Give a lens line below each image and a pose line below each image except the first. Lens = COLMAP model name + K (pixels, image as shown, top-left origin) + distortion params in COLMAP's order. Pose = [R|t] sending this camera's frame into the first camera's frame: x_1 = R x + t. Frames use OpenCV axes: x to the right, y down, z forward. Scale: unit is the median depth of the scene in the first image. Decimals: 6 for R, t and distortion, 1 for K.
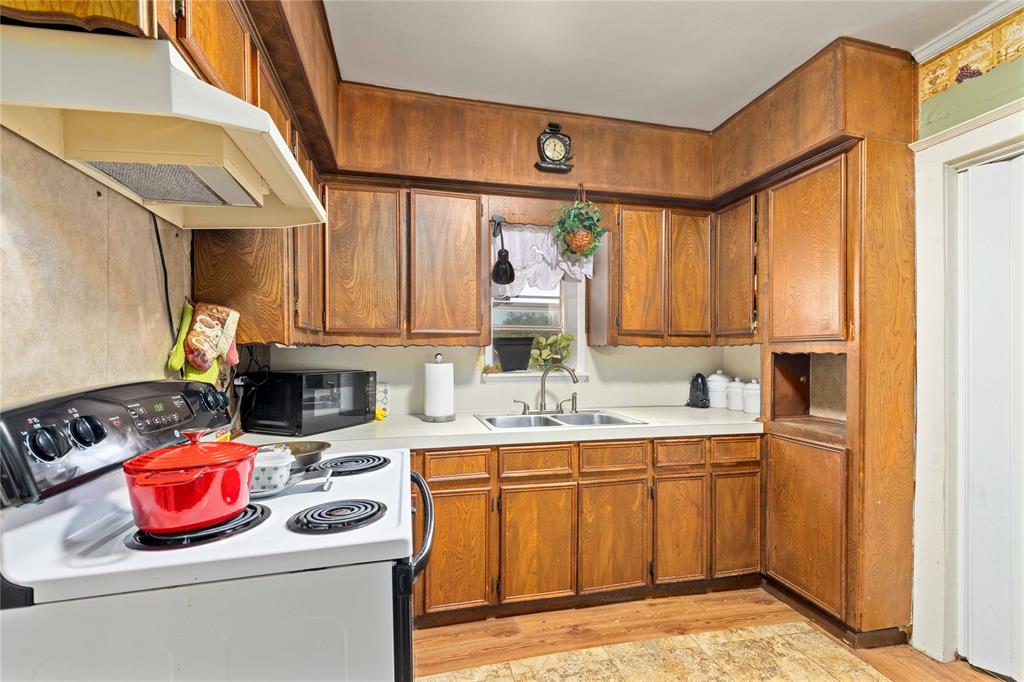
lens RADIAL K [[448.8, 0, 508.6], [0, 448.8, 350.4], [0, 0, 1]] dist [-0.001093, -0.000095]
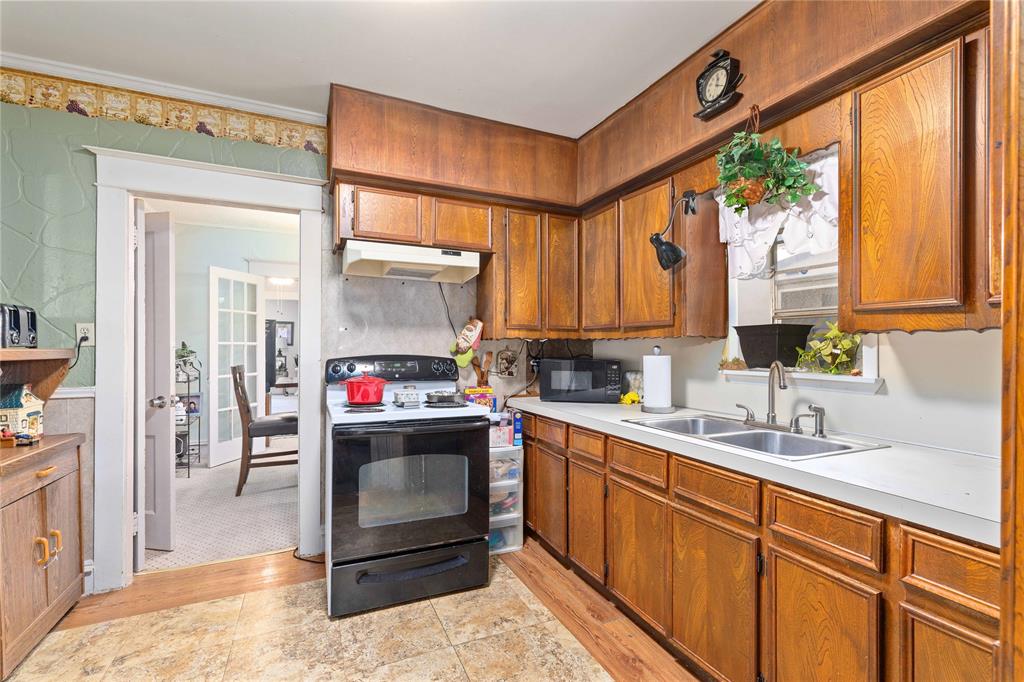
lens RADIAL K [[448.8, 0, 507.6], [0, 448.8, 344.0], [0, 0, 1]] dist [-0.001093, -0.000095]
pose [[0.188818, -0.006441, -0.981991, 0.814006], [-0.000167, 0.999978, -0.006592, 0.010389], [0.982012, 0.001409, 0.188812, 0.500998]]
